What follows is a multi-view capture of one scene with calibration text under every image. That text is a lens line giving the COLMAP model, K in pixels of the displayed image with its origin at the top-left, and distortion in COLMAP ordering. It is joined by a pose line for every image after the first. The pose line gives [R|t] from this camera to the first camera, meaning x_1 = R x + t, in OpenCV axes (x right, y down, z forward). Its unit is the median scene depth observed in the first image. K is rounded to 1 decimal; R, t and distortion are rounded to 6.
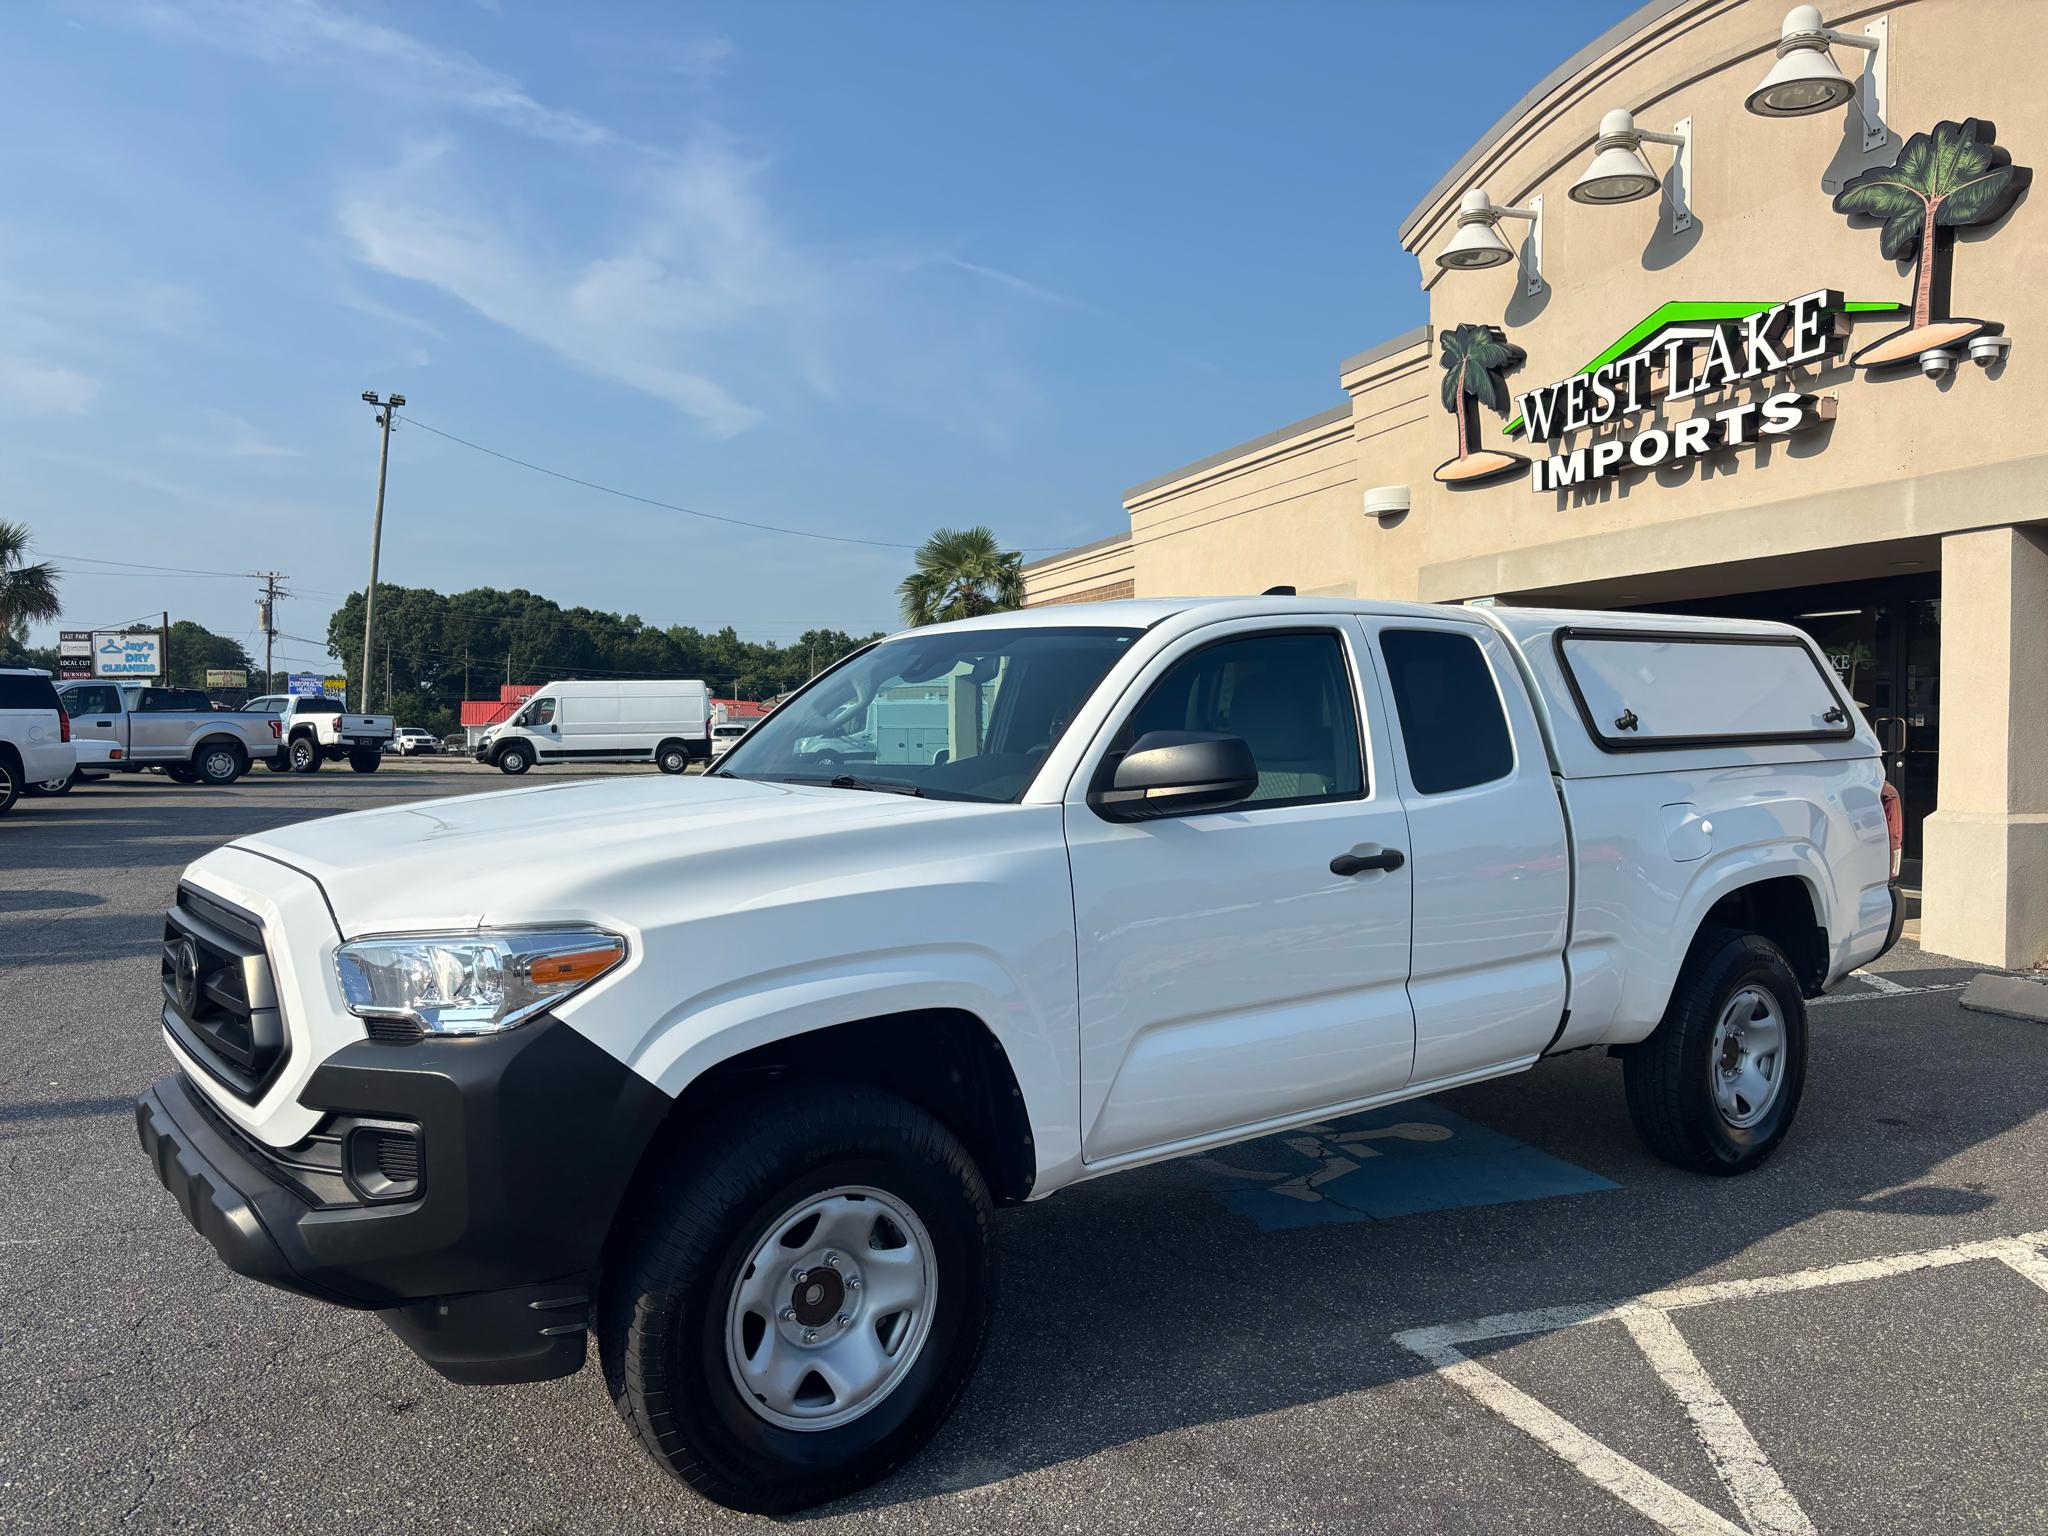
lens RADIAL K [[1561.7, 0, 1018.6], [0, 1561.7, 786.9], [0, 0, 1]] dist [0.032997, -0.042731]
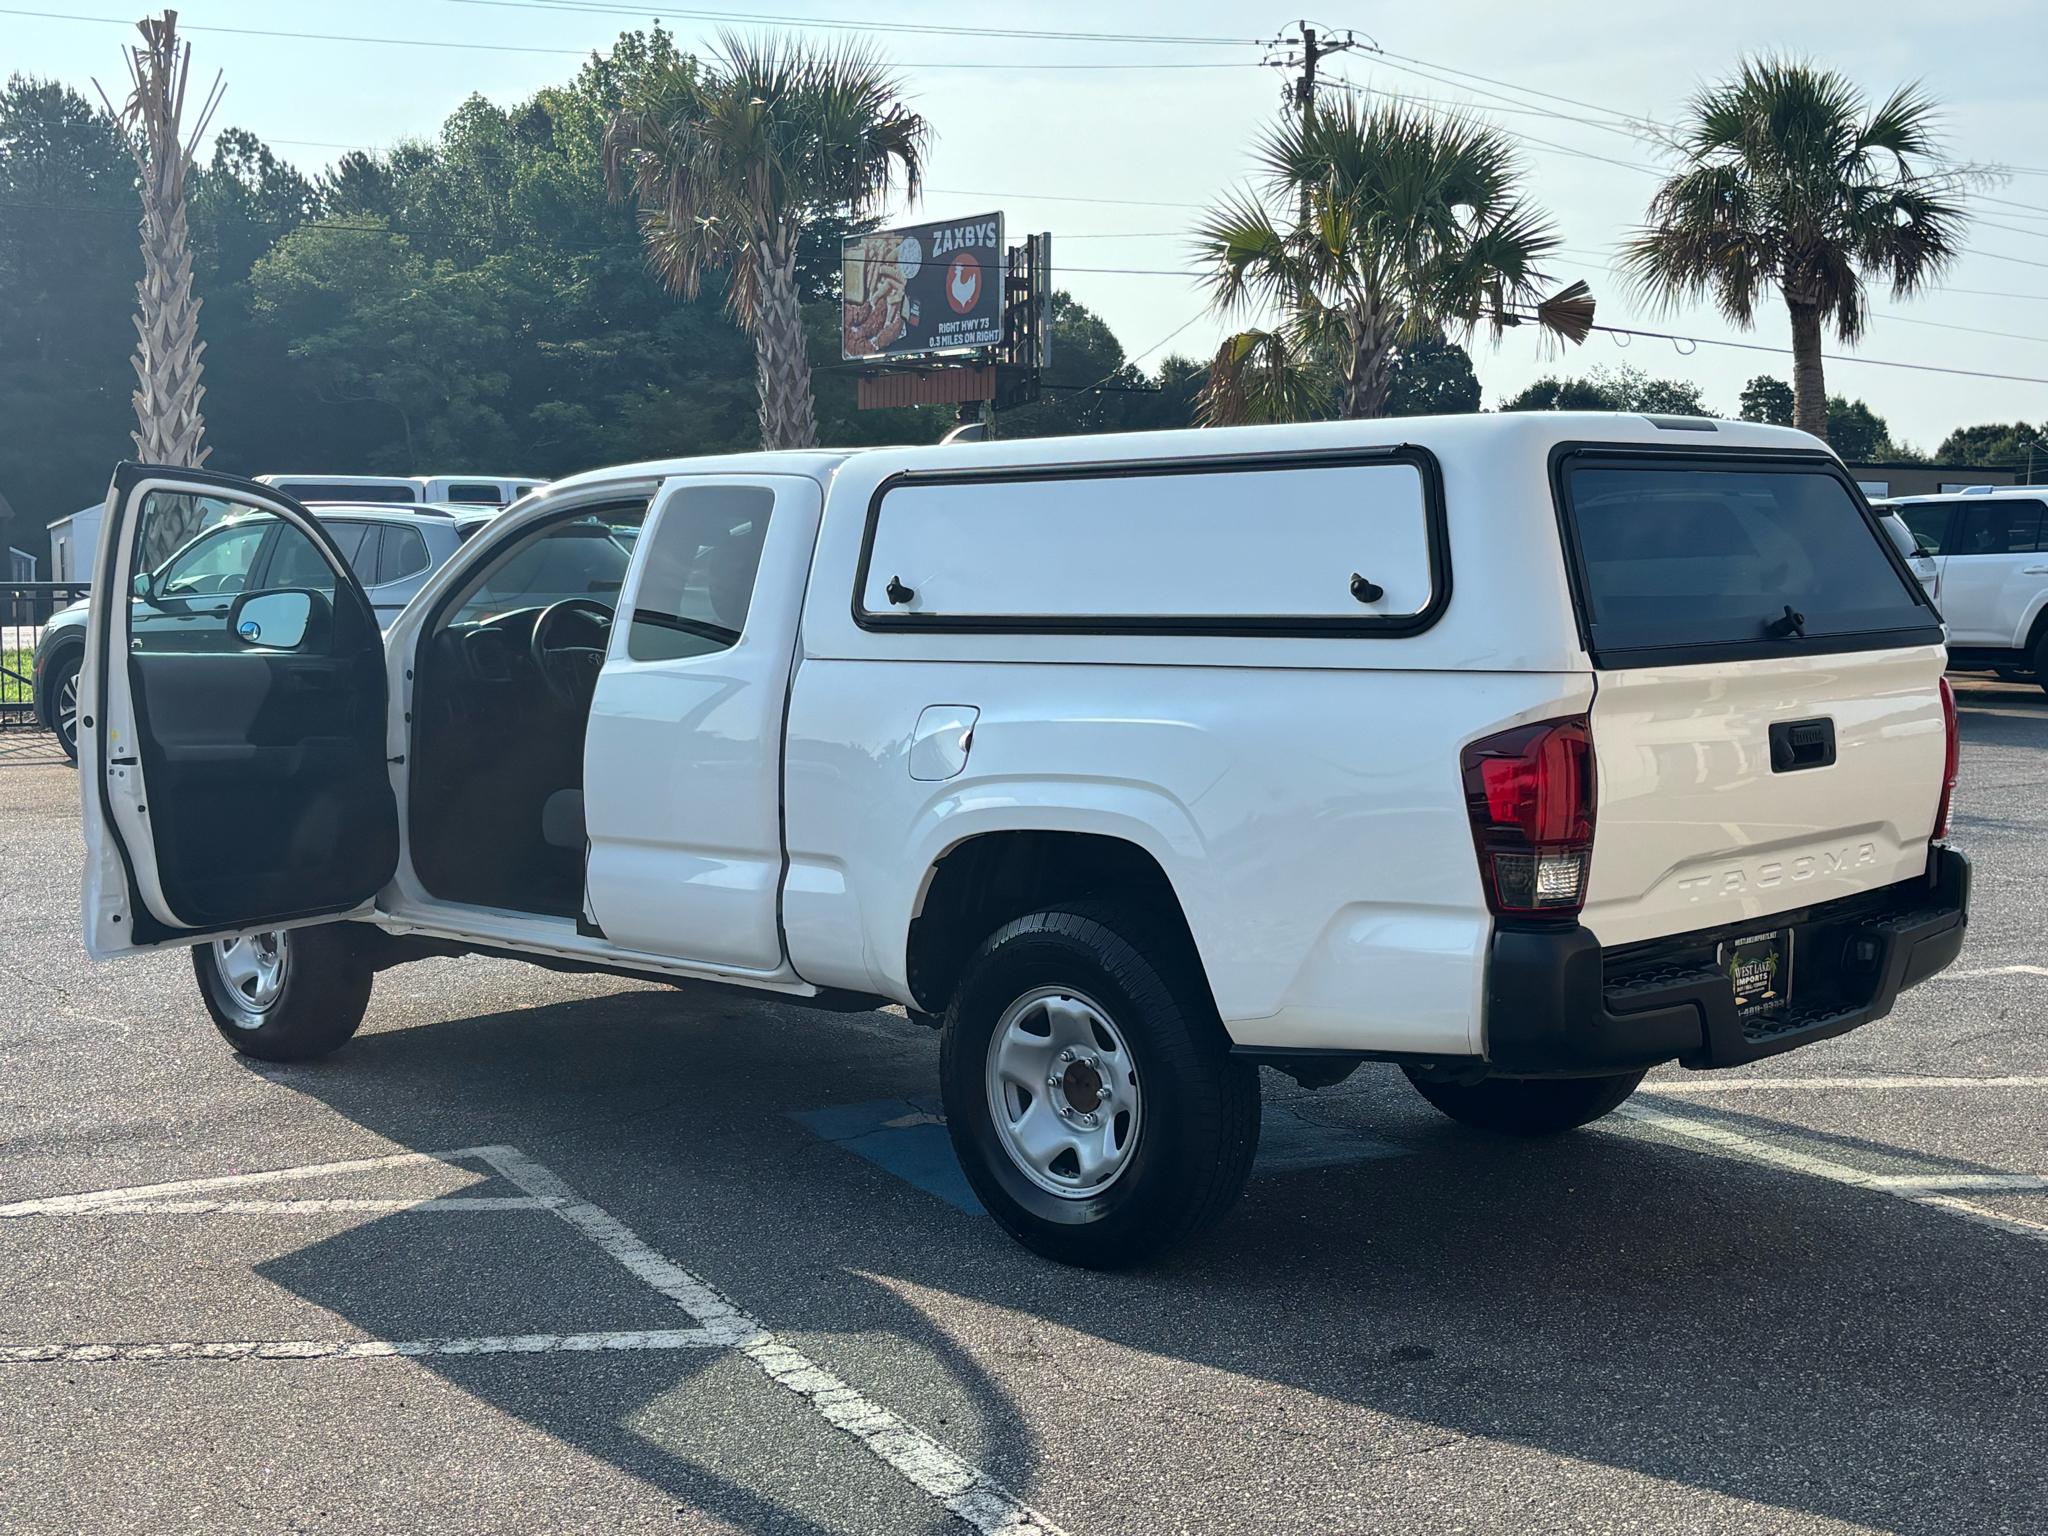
lens RADIAL K [[2496.1, 0, 1015.8], [0, 2496.1, 757.8], [0, 0, 1]] dist [0.213666, -0.840051]
pose [[0.149994, 0.082714, -0.985221, 0.778148], [-0.042929, 0.996099, 0.077092, -0.027799], [0.987755, 0.030731, 0.152959, 0.416220]]
